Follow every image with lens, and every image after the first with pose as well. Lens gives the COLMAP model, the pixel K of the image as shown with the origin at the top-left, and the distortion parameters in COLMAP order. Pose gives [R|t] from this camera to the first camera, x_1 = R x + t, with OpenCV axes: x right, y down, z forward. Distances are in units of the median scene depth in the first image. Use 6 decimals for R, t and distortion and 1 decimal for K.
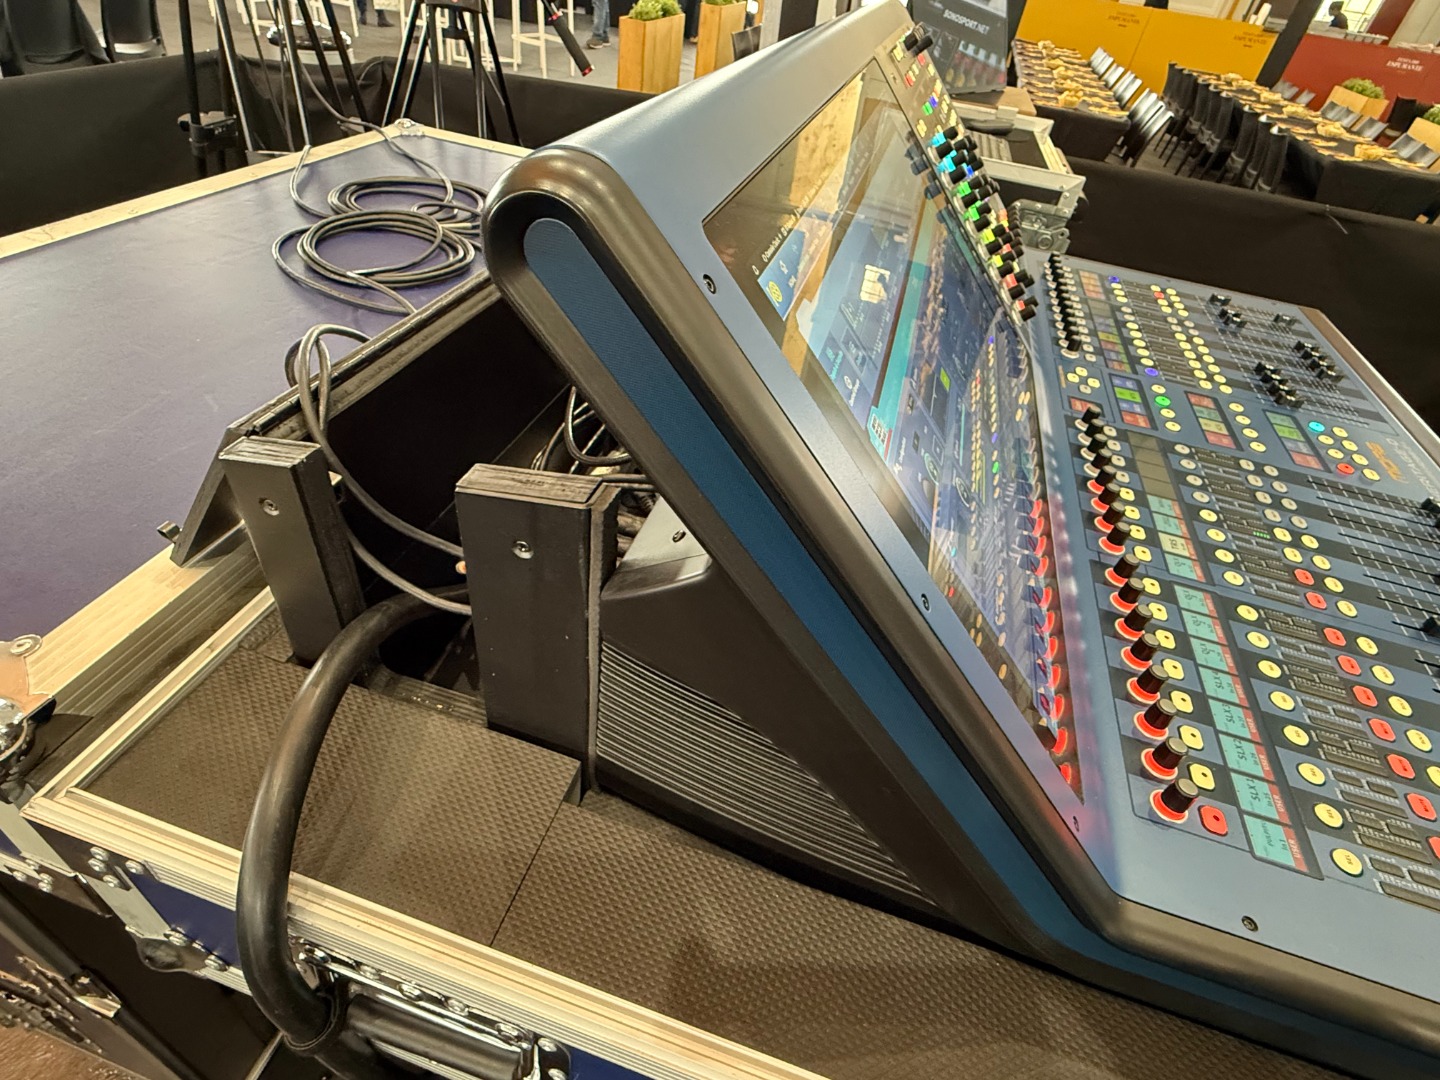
lens RADIAL K [[741.3, 0, 702.2], [0, 741.3, 549.6], [0, 0, 1]] dist [0.000064, -0.000307]
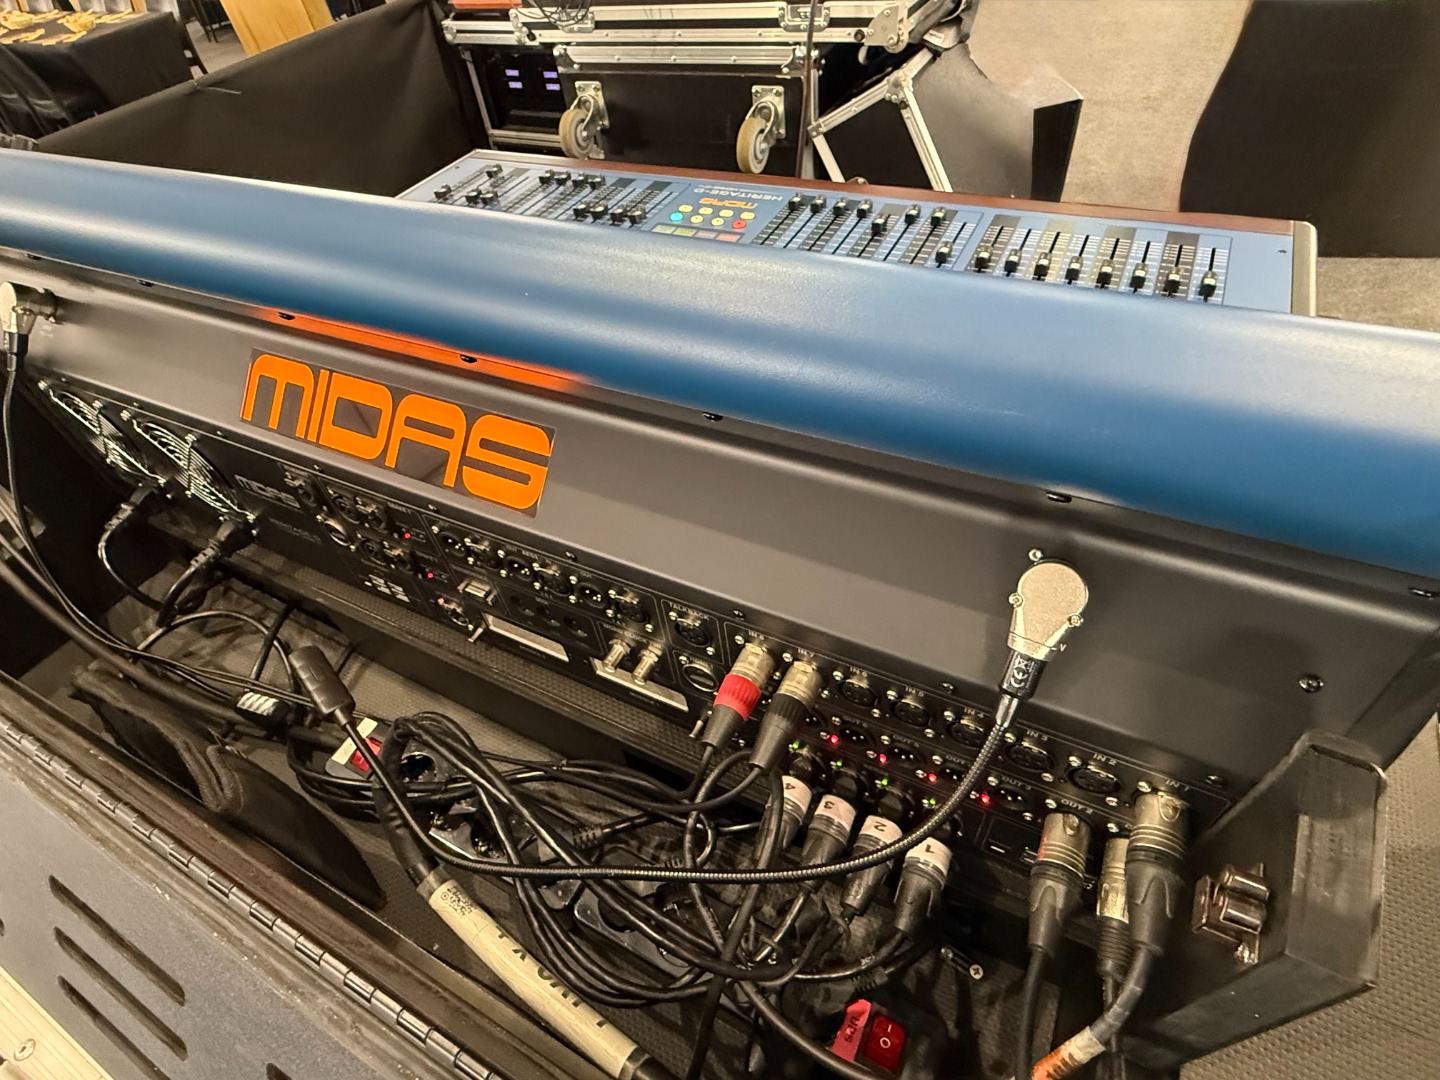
lens RADIAL K [[741.2, 0, 712.9], [0, 741.2, 539.8], [0, 0, 1]] dist [0.005969, -0.000282]
pose [[0.167998, -0.811767, 0.559295, -0.217515], [0.739538, 0.478928, 0.472982, -0.446550], [-0.651813, 0.334160, 0.680791, 0.364141]]
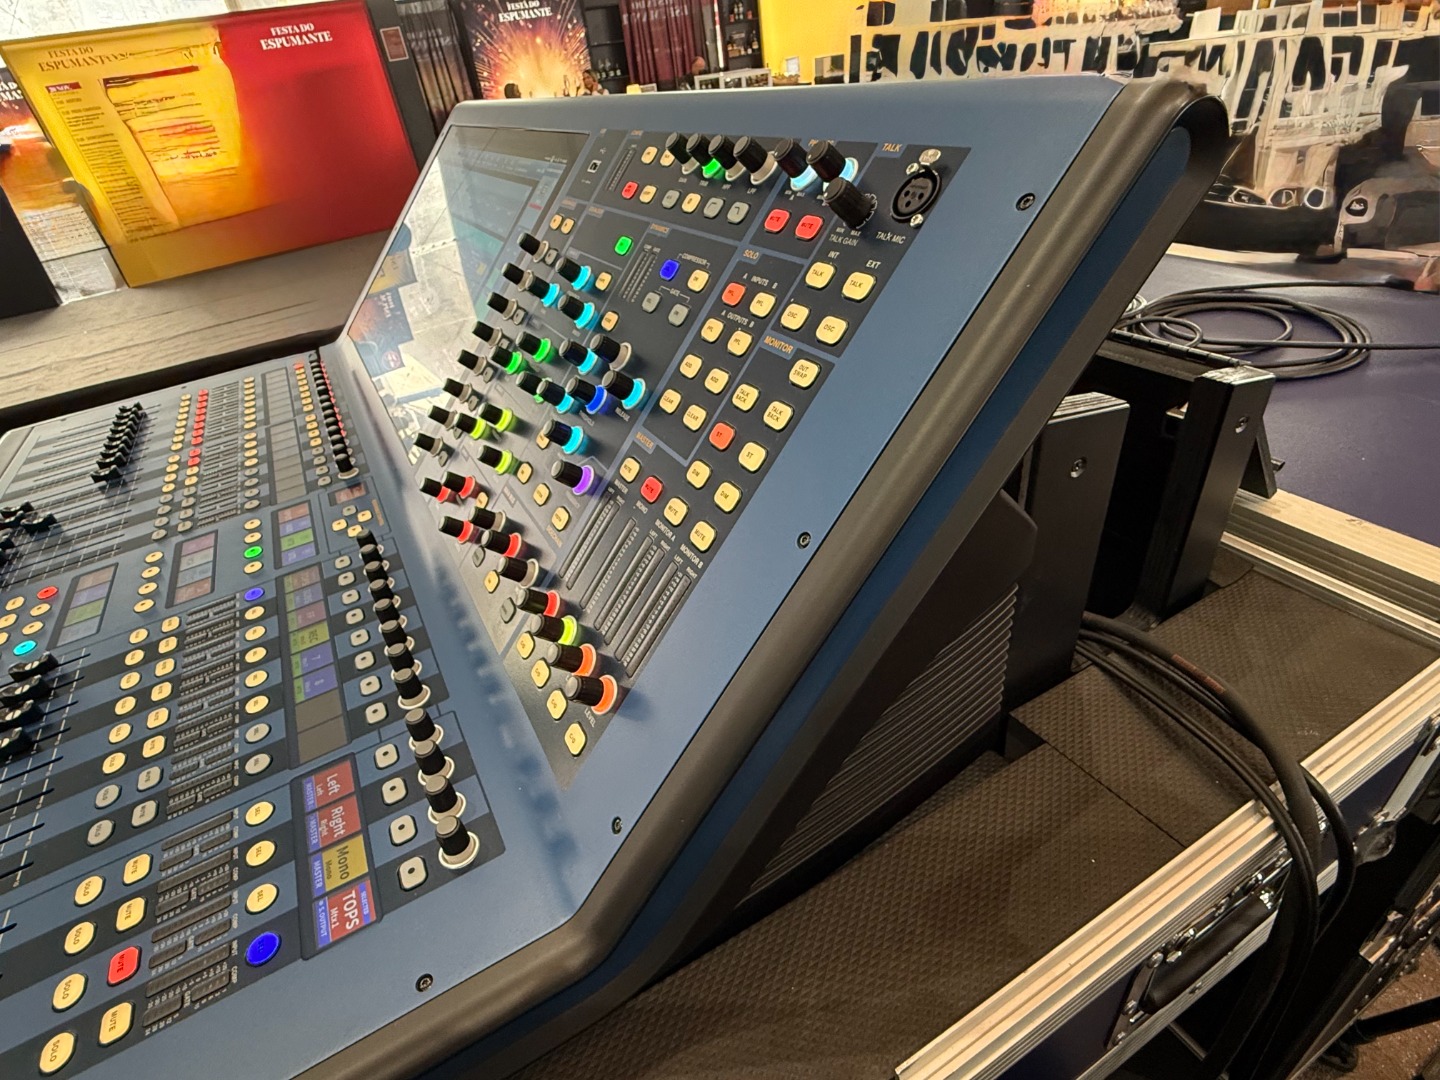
lens RADIAL K [[741.3, 0, 702.2], [0, 741.3, 549.6], [0, 0, 1]] dist [0.000064, -0.000307]
pose [[-0.712113, 0.375651, -0.593111, 0.785174], [-0.422948, 0.444756, 0.789498, -1.093162], [0.560366, 0.813067, -0.157836, 1.462867]]
